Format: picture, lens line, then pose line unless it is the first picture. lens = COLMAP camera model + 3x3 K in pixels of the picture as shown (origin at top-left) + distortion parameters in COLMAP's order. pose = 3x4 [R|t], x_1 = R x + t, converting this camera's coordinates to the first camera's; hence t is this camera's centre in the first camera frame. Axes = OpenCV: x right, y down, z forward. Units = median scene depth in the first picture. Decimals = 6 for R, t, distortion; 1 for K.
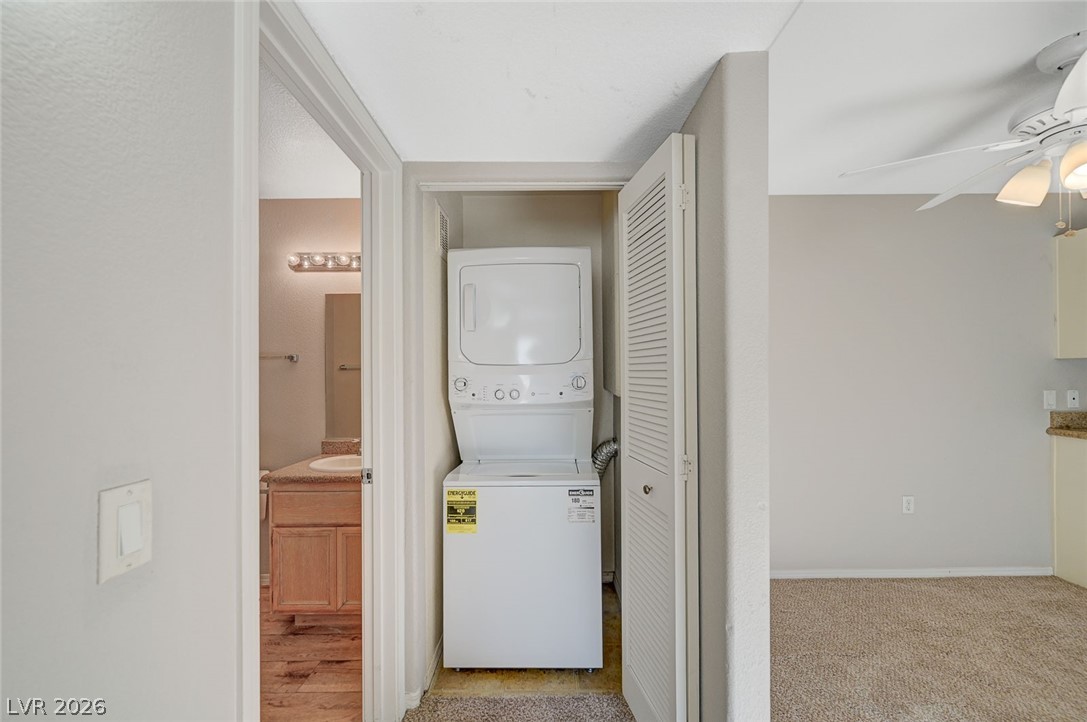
lens RADIAL K [[435.9, 0, 545.6], [0, 435.9, 375.2], [0, 0, 1]] dist [0.000290, 0.000182]
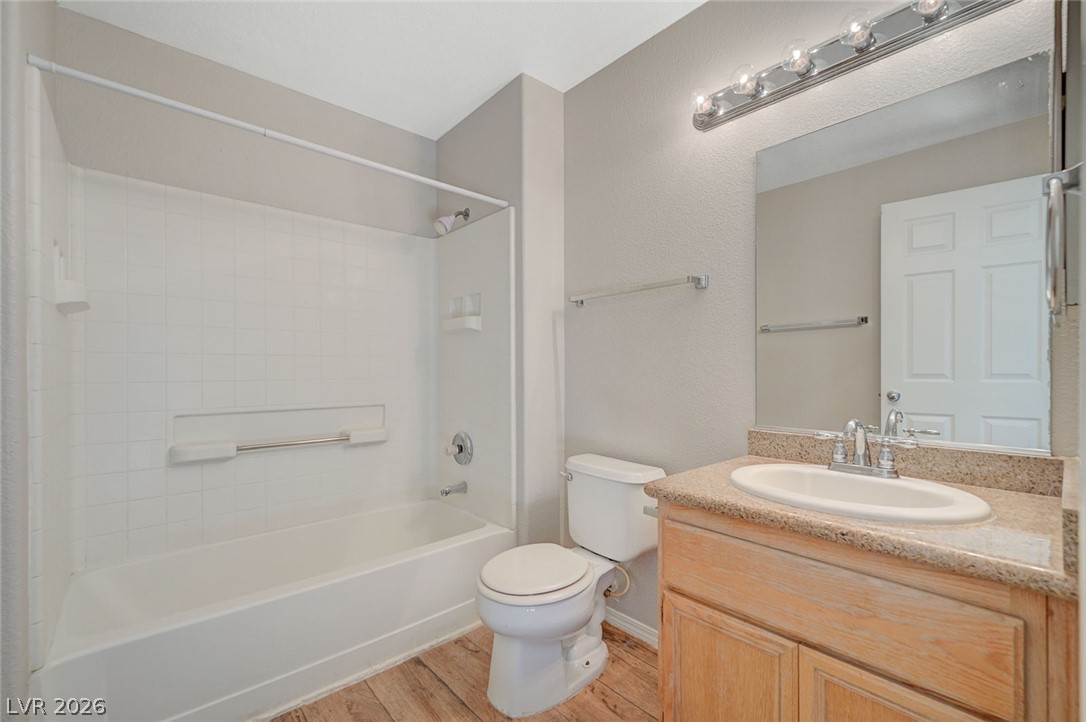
lens RADIAL K [[462.1, 0, 544.8], [0, 462.1, 366.5], [0, 0, 1]] dist [0.001964, 0.000039]
pose [[0.666210, 0.004239, -0.745752, -0.318057], [-0.003859, 0.999990, 0.002237, 0.091110], [0.745754, 0.001388, 0.666220, 0.538839]]
